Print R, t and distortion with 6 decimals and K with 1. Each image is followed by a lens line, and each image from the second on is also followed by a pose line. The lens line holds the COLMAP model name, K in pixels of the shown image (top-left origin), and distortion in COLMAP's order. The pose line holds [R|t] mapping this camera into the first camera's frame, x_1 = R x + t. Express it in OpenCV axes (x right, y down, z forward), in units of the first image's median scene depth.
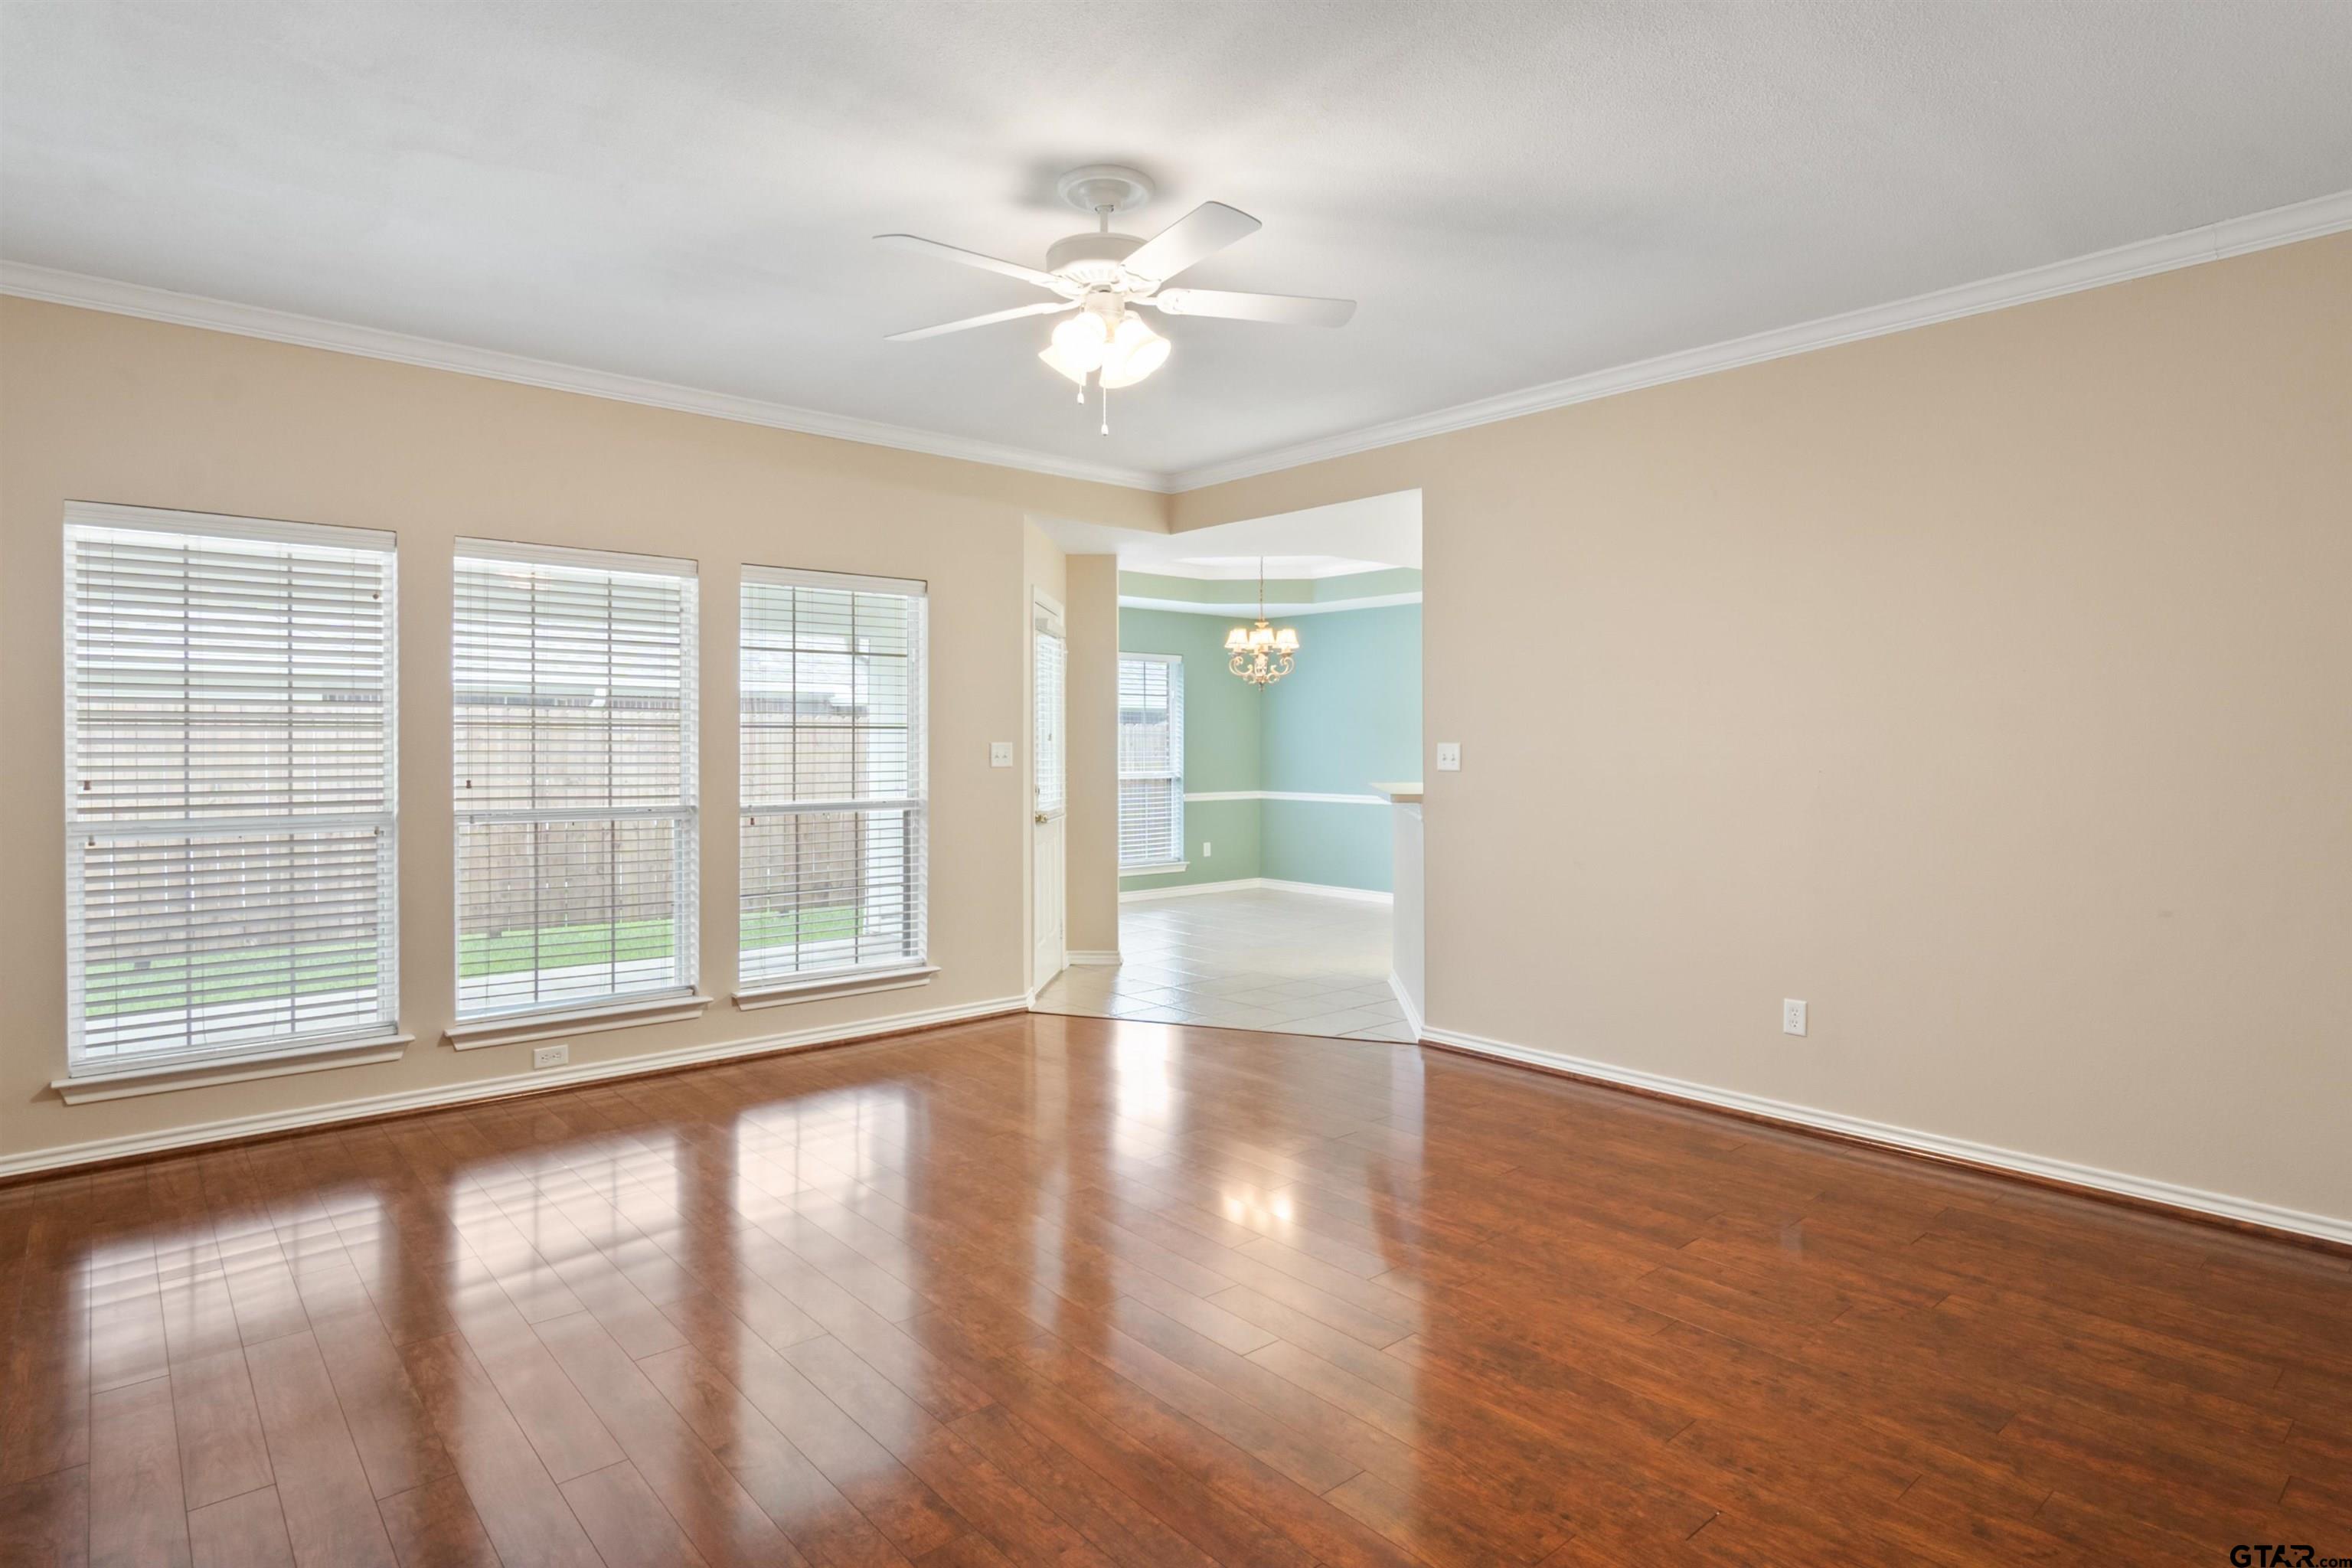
lens RADIAL K [[1262.1, 0, 1180.7], [0, 1262.1, 766.3], [0, 0, 1]] dist [-0.003368, 0.001473]
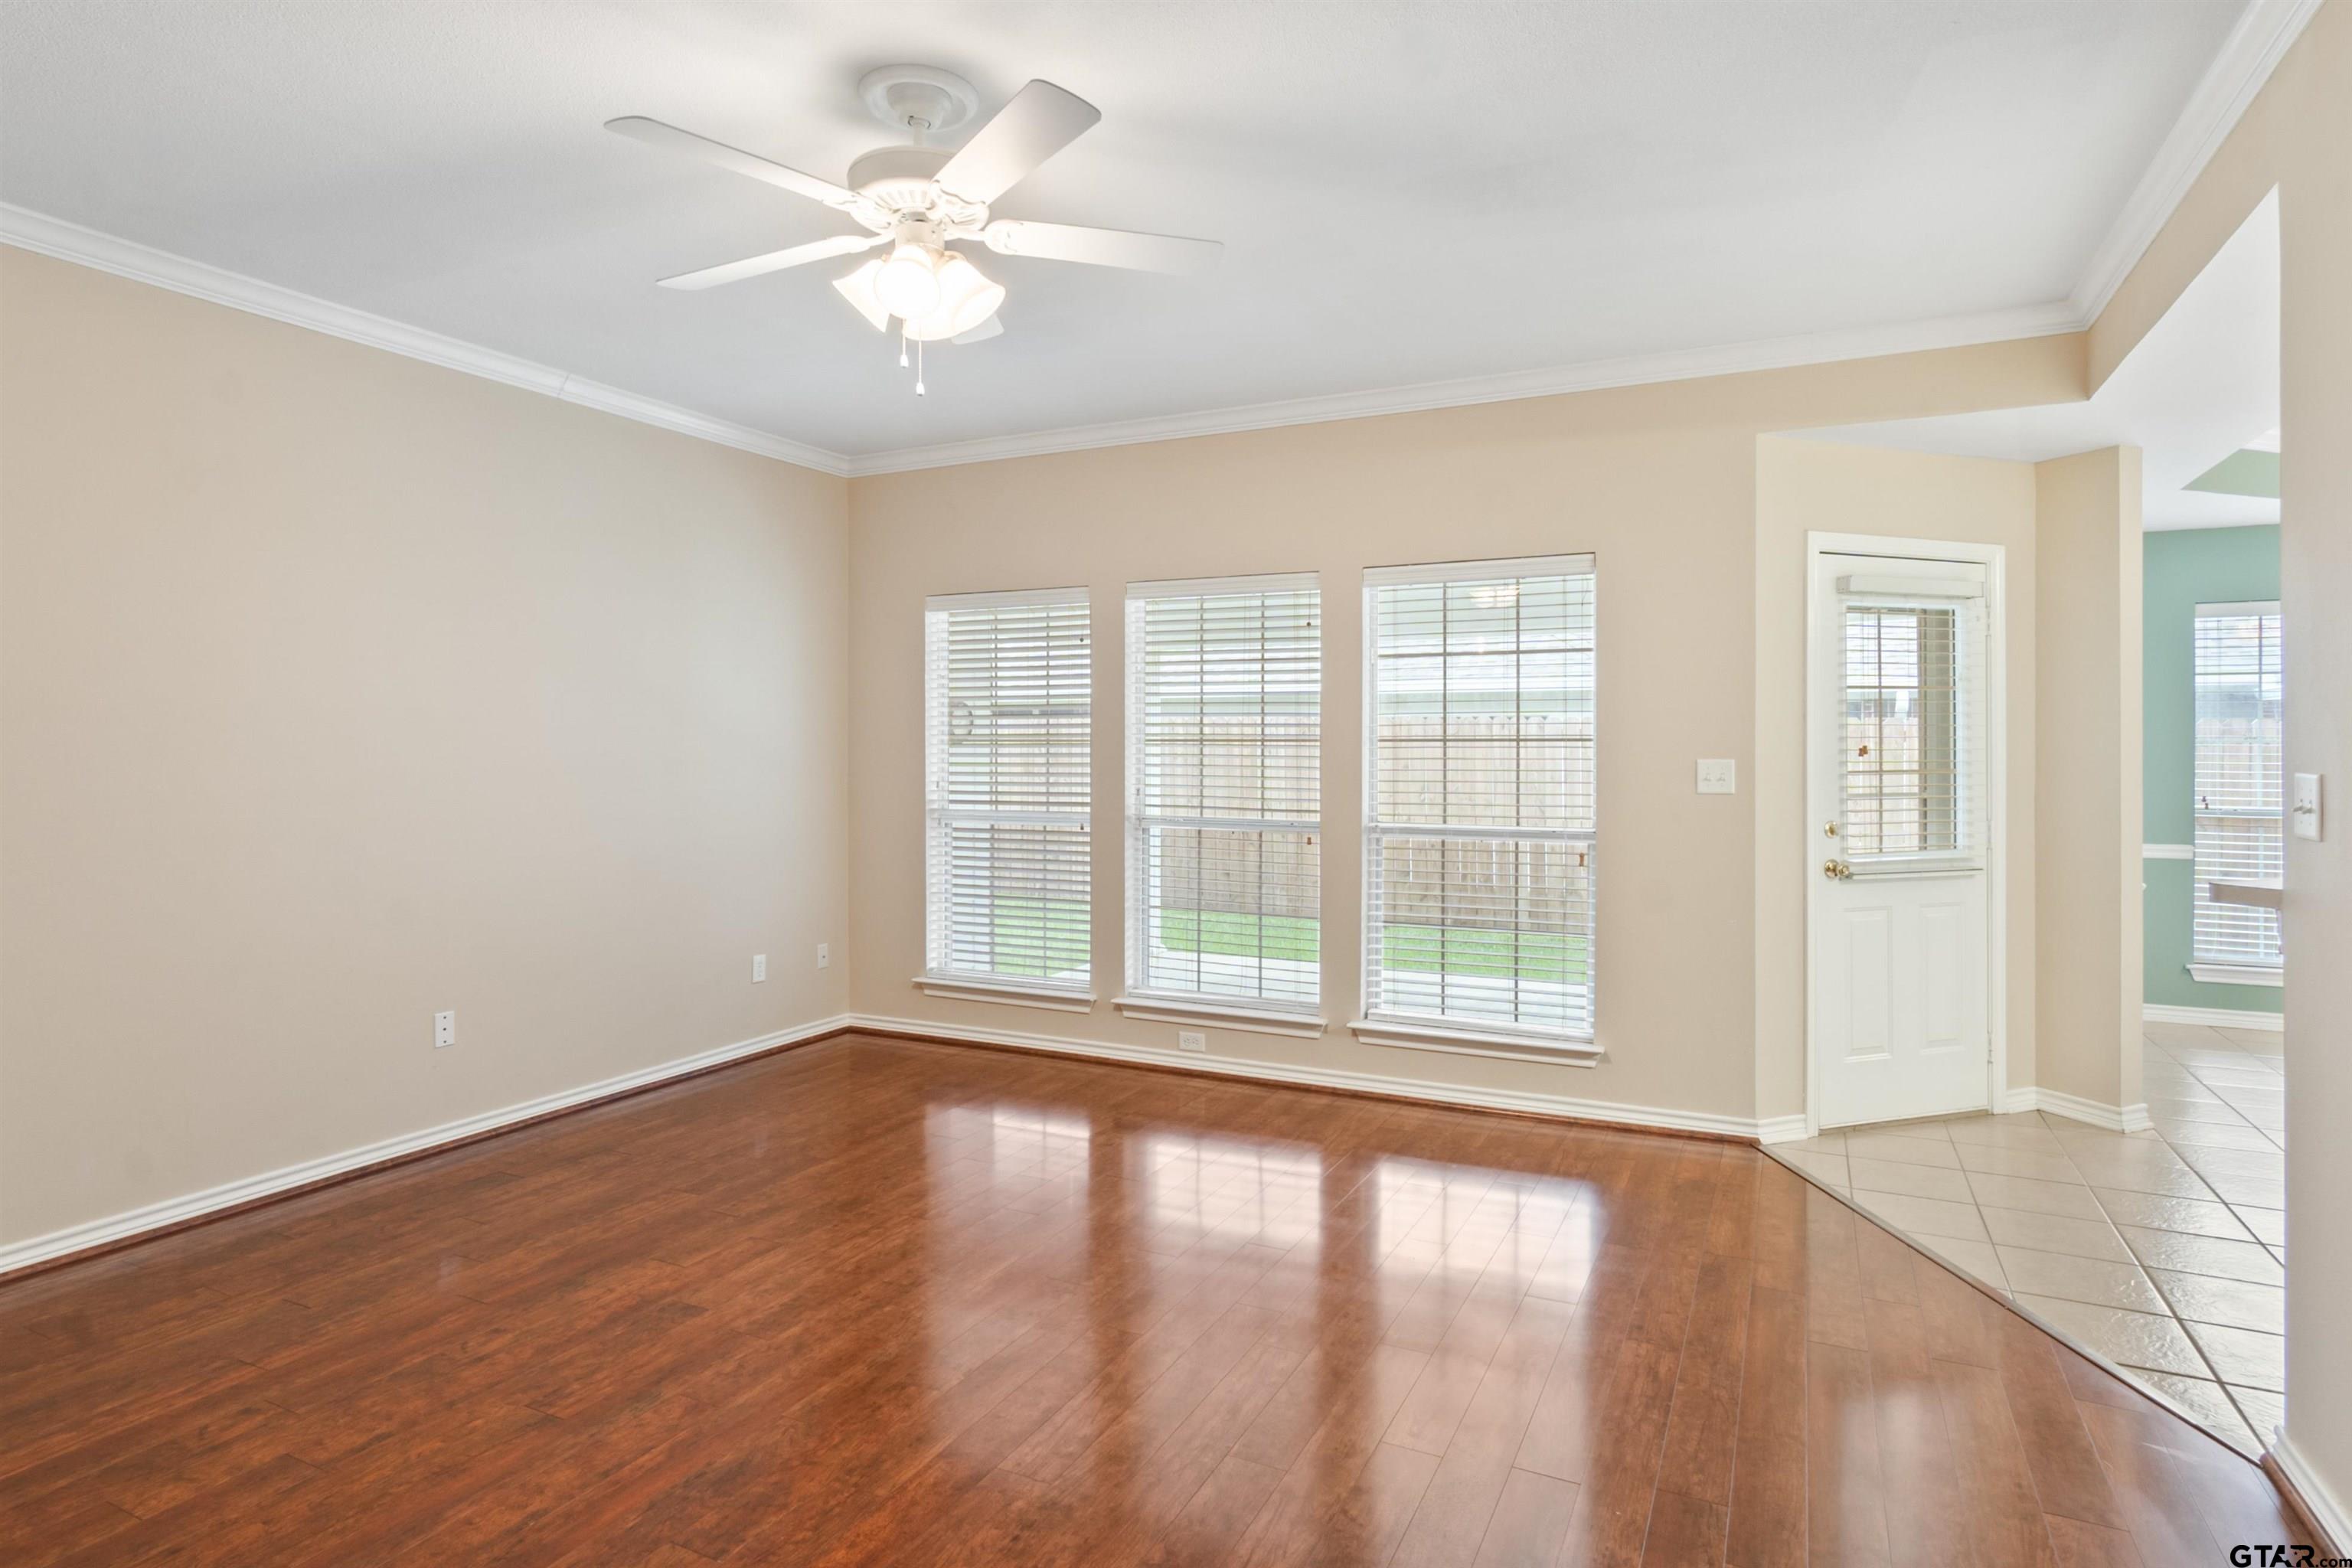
lens RADIAL K [[1262.1, 0, 1175.0], [0, 1262.1, 769.8], [0, 0, 1]] dist [-0.003368, 0.001473]
pose [[0.392978, 0.014076, -0.919440, 0.462534], [-0.017715, 0.999813, 0.007735, -0.014776], [0.919377, 0.013248, 0.393154, 0.501312]]
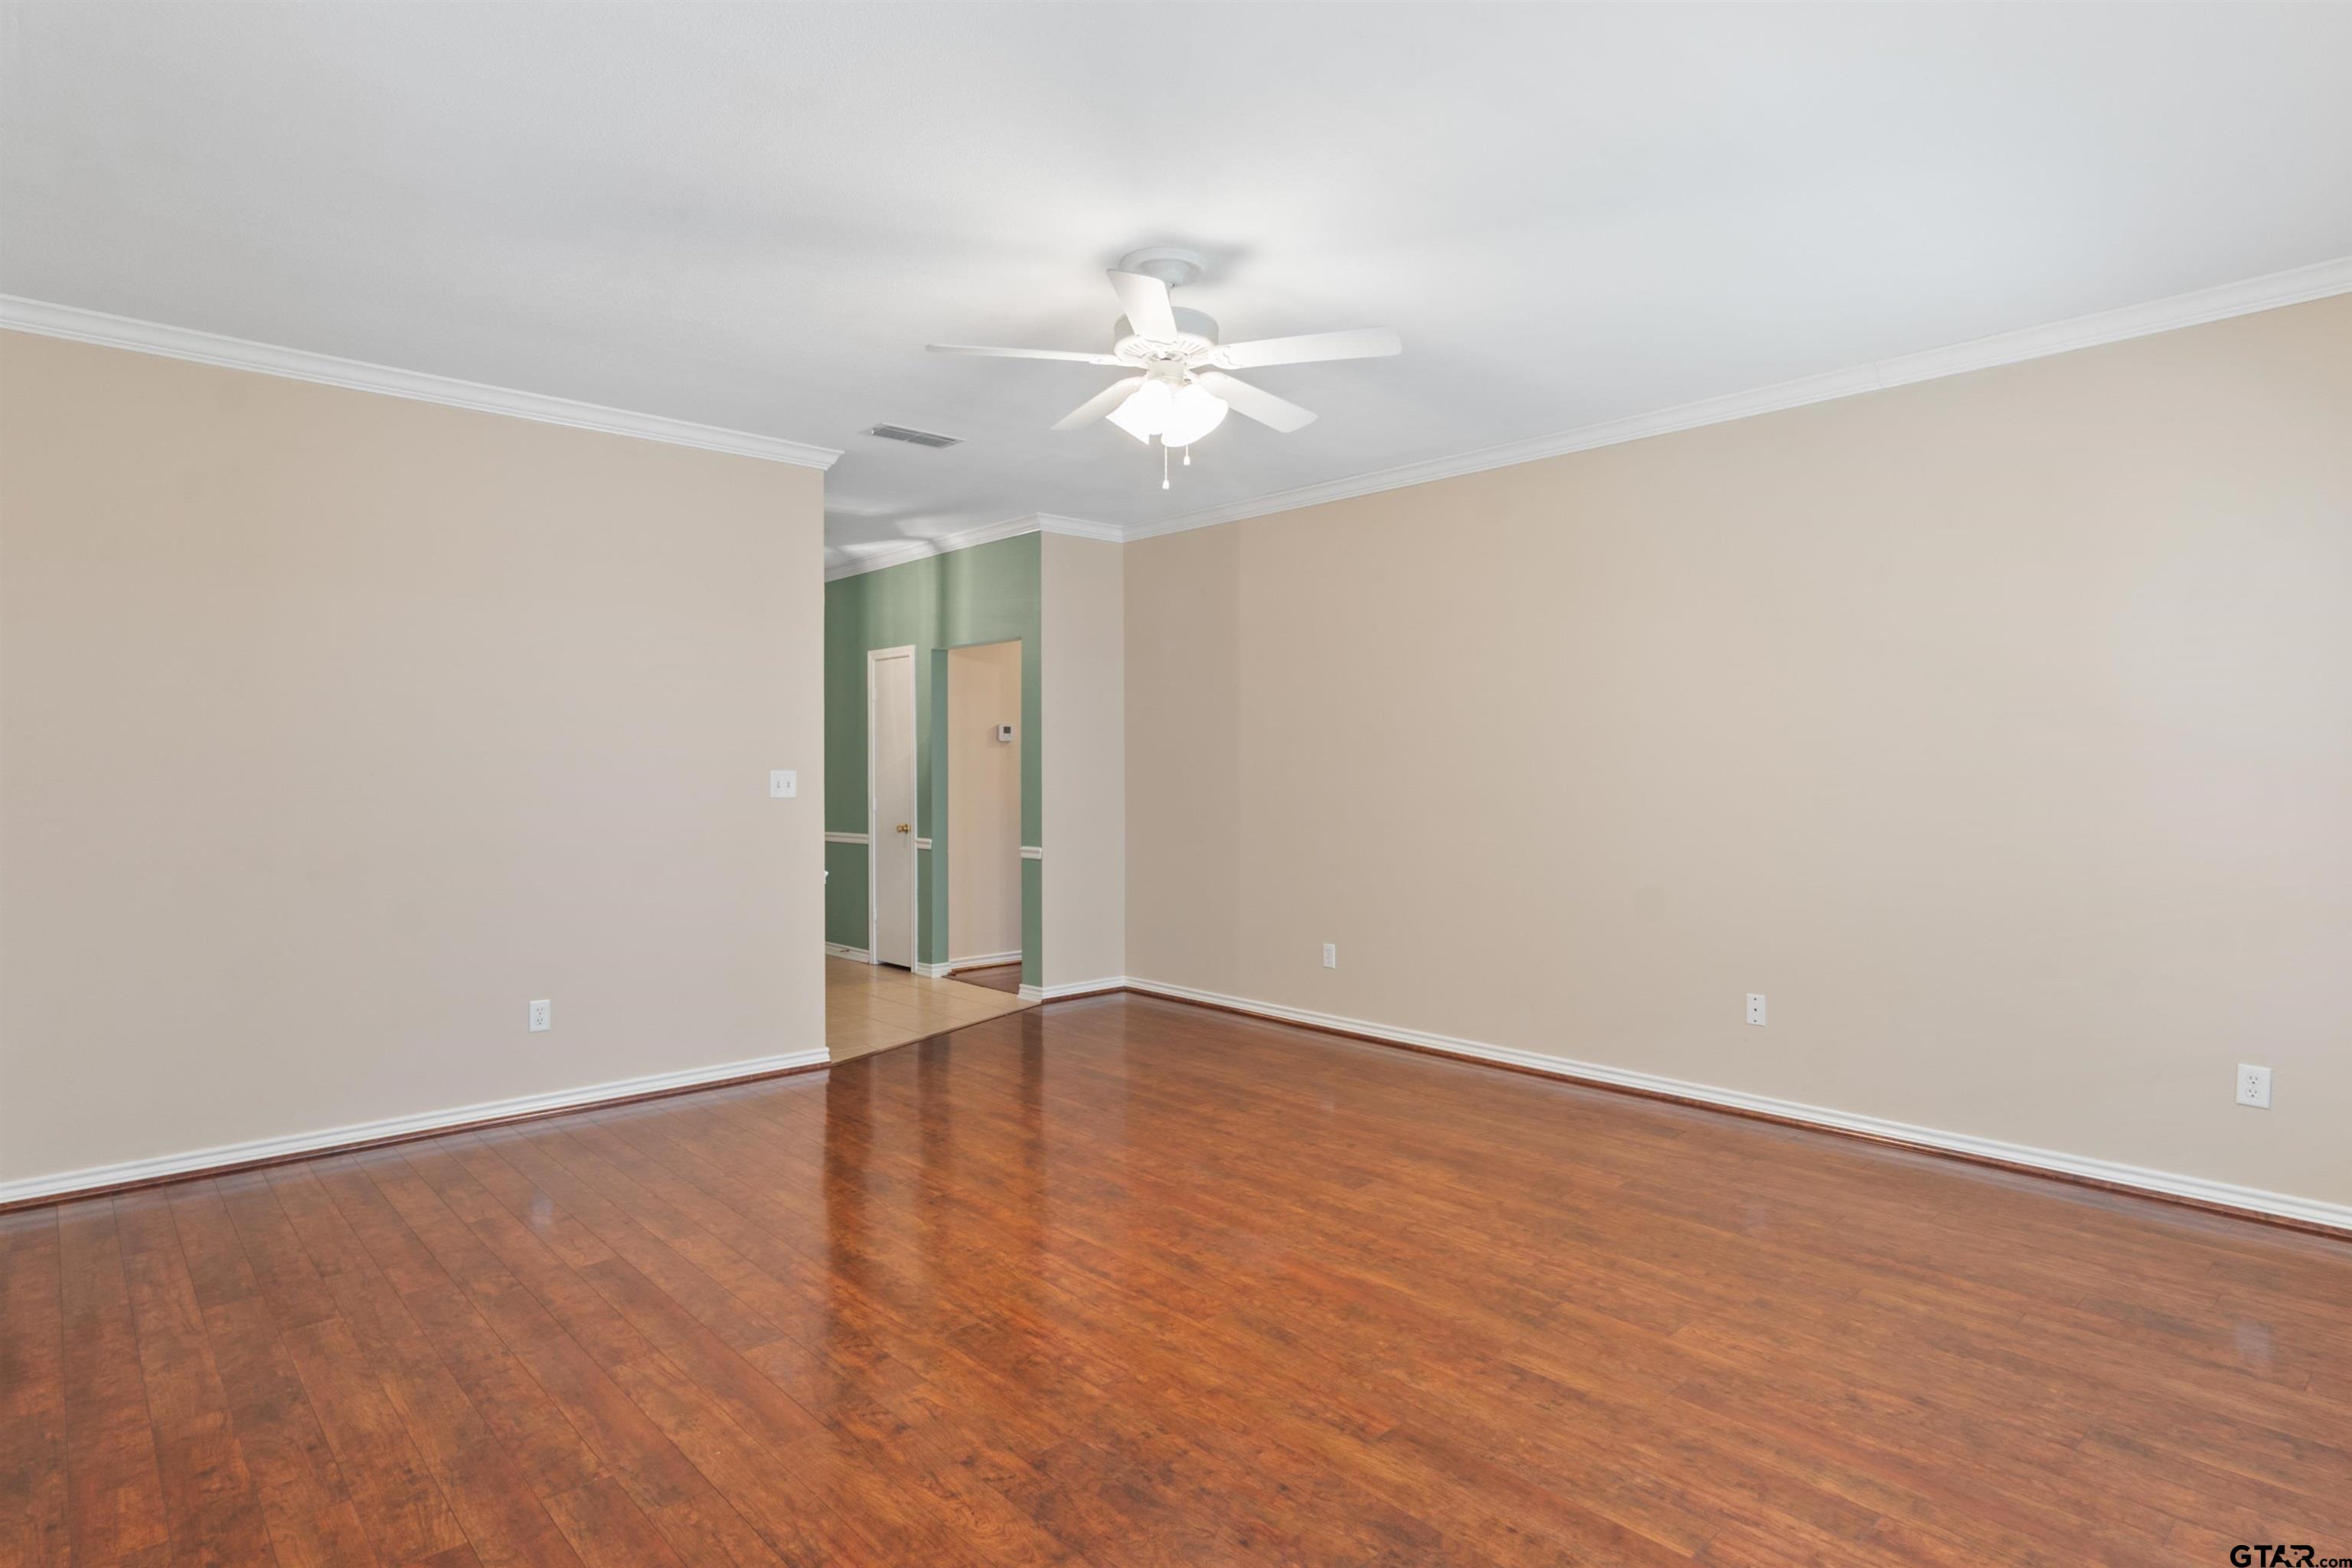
lens RADIAL K [[1262.1, 0, 1195.2], [0, 1262.1, 770.7], [0, 0, 1]] dist [-0.003368, 0.001473]
pose [[-0.999272, 0.000856, -0.038149, -0.026378], [-0.000027, 0.999732, 0.023137, -0.026752], [0.038158, 0.023121, -0.999004, 1.278589]]
